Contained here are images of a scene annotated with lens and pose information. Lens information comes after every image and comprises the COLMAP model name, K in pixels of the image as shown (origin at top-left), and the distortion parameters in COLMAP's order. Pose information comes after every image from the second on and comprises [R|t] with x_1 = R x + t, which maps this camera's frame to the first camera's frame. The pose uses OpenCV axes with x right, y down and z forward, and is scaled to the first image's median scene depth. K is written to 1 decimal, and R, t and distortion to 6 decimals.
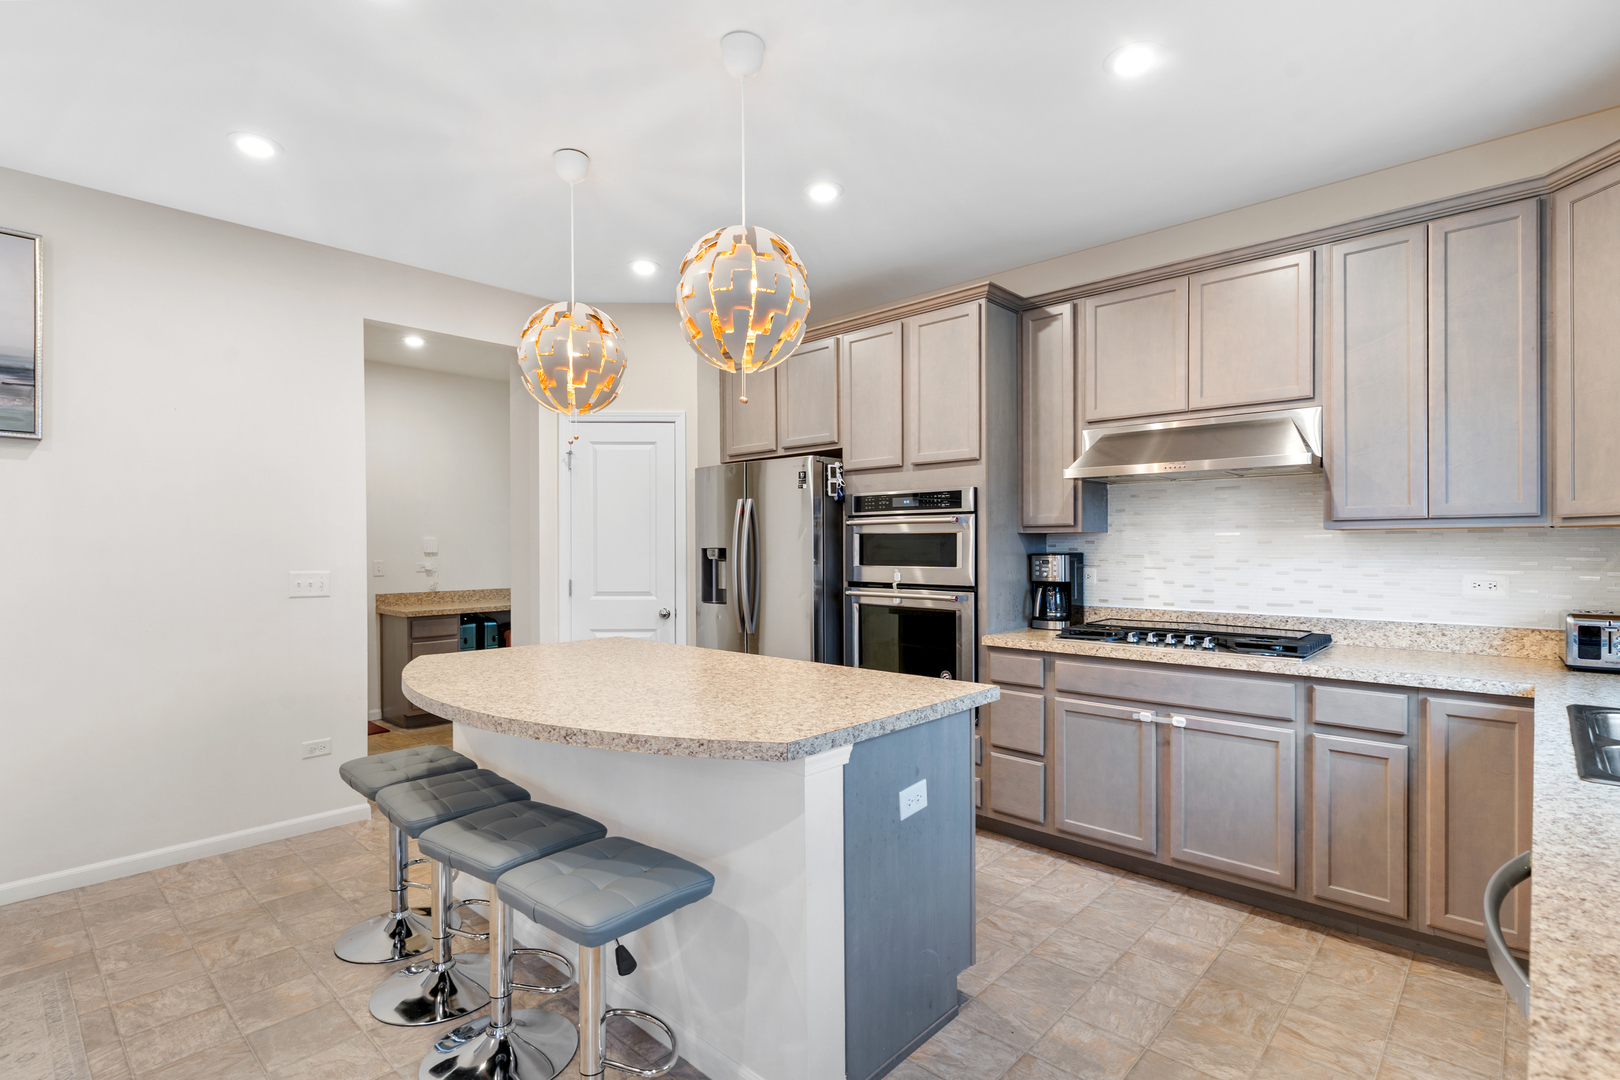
lens RADIAL K [[781.4, 0, 812.2], [0, 781.4, 543.3], [0, 0, 1]] dist [0.001067, 0.000487]
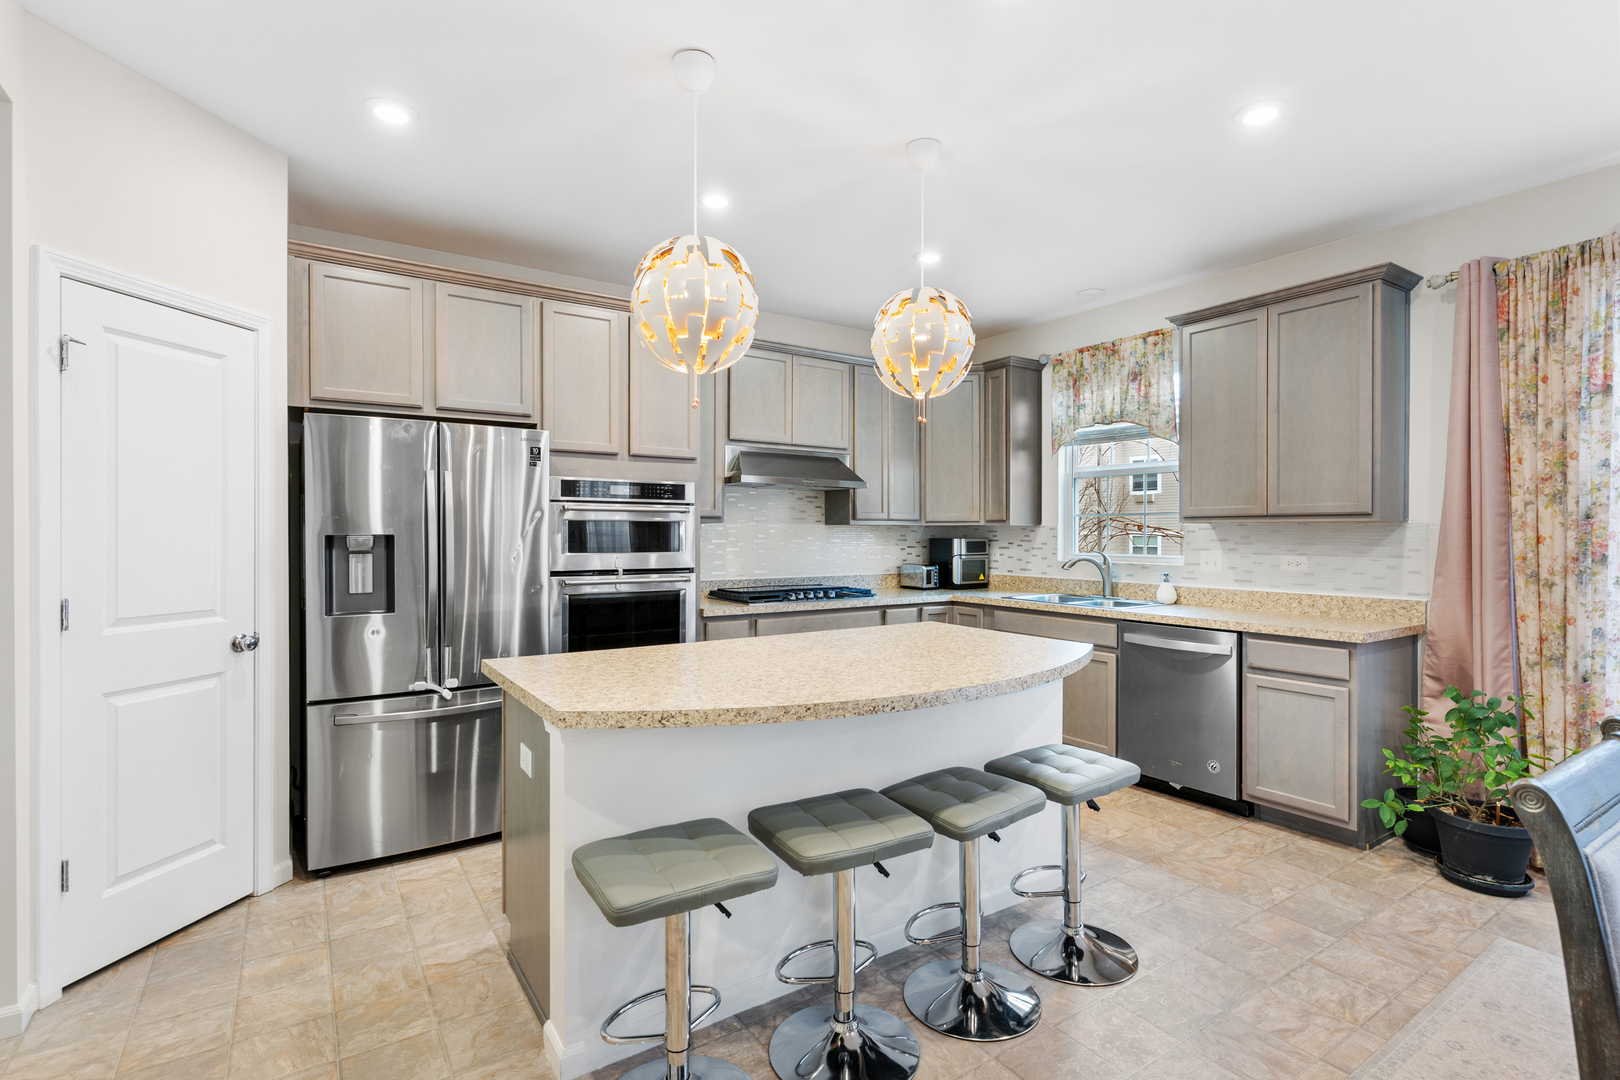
lens RADIAL K [[770.7, 0, 813.7], [0, 770.7, 540.7], [0, 0, 1]] dist [0.001478, -0.000109]
pose [[0.229874, -0.005843, 0.973203, -0.857982], [-0.006744, 0.999948, 0.007596, 0.004265], [-0.973197, -0.008310, 0.229823, 0.553090]]
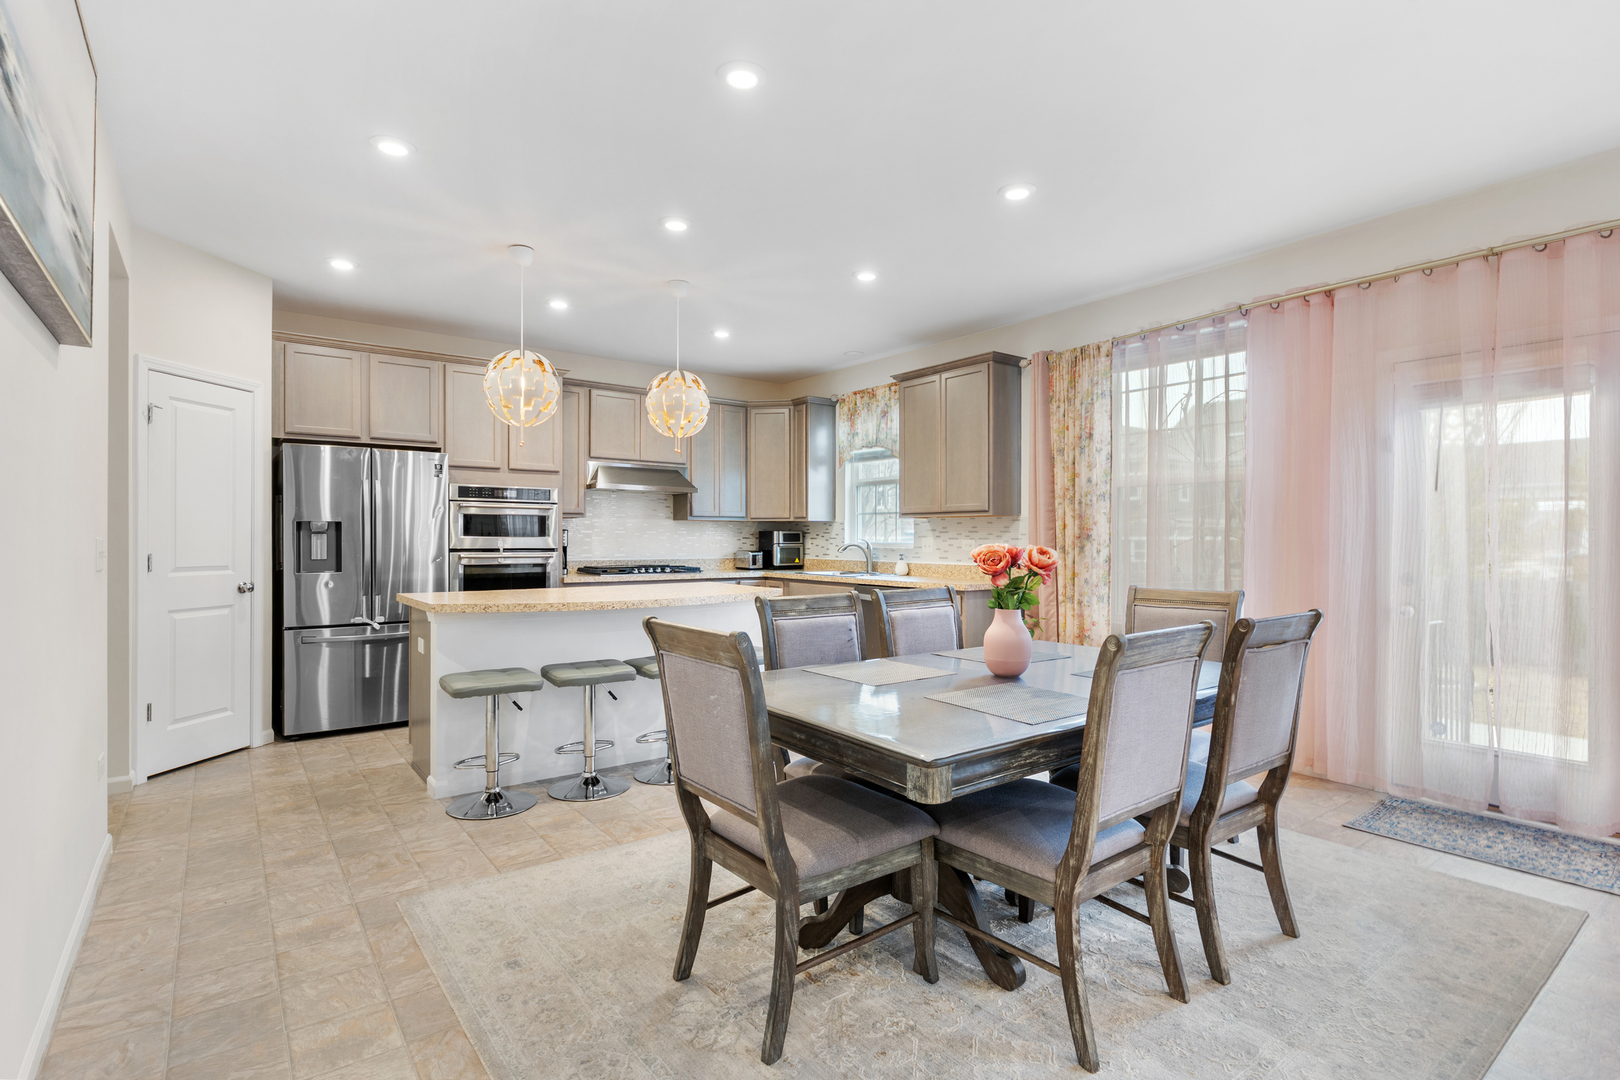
lens RADIAL K [[781.4, 0, 812.2], [0, 781.4, 543.3], [0, 0, 1]] dist [0.001067, 0.000487]
pose [[0.174972, -0.002379, 0.984571, -1.309239], [-0.007809, 0.999962, 0.003804, 0.033108], [-0.984542, -0.008354, 0.174947, 0.174847]]
